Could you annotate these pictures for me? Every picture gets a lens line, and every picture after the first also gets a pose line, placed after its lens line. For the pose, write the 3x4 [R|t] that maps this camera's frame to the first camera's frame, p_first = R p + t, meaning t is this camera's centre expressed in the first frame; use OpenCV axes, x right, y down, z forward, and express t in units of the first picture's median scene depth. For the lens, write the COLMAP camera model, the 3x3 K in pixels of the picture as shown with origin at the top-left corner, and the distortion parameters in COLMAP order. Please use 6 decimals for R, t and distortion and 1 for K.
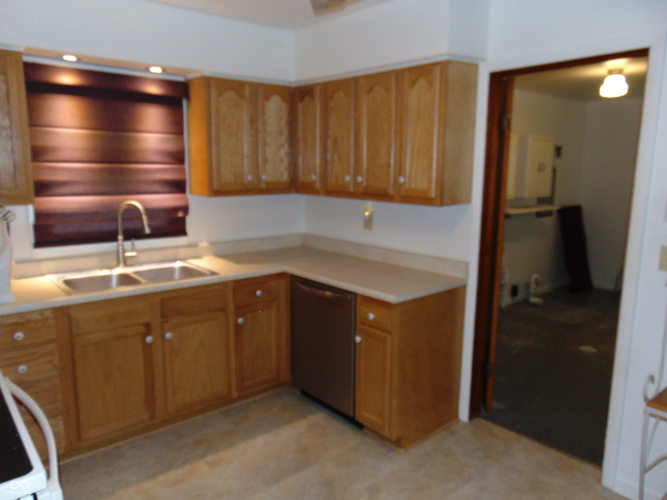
lens RADIAL K [[498.9, 0, 333.3], [0, 498.9, 249.3], [0, 0, 1]] dist [-0.000439, 0.002340]
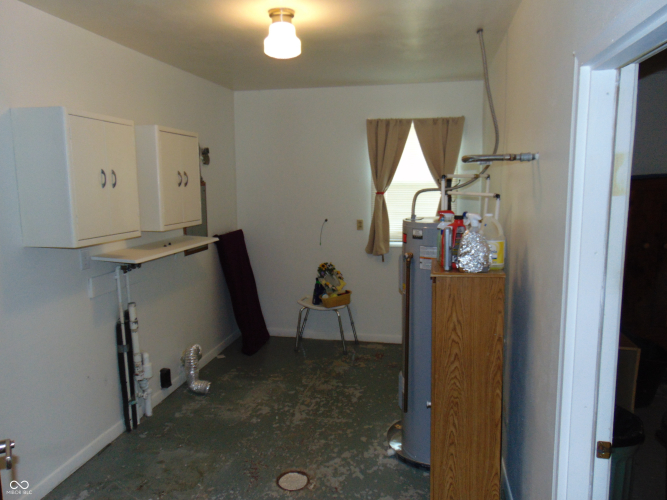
lens RADIAL K [[498.9, 0, 334.1], [0, 498.9, 250.0], [0, 0, 1]] dist [-0.000439, 0.002340]
pose [[0.781551, -0.100175, 0.615746, 0.159599], [0.112263, 0.993494, 0.019137, -0.062380], [-0.613657, 0.054169, 0.787712, 0.371339]]
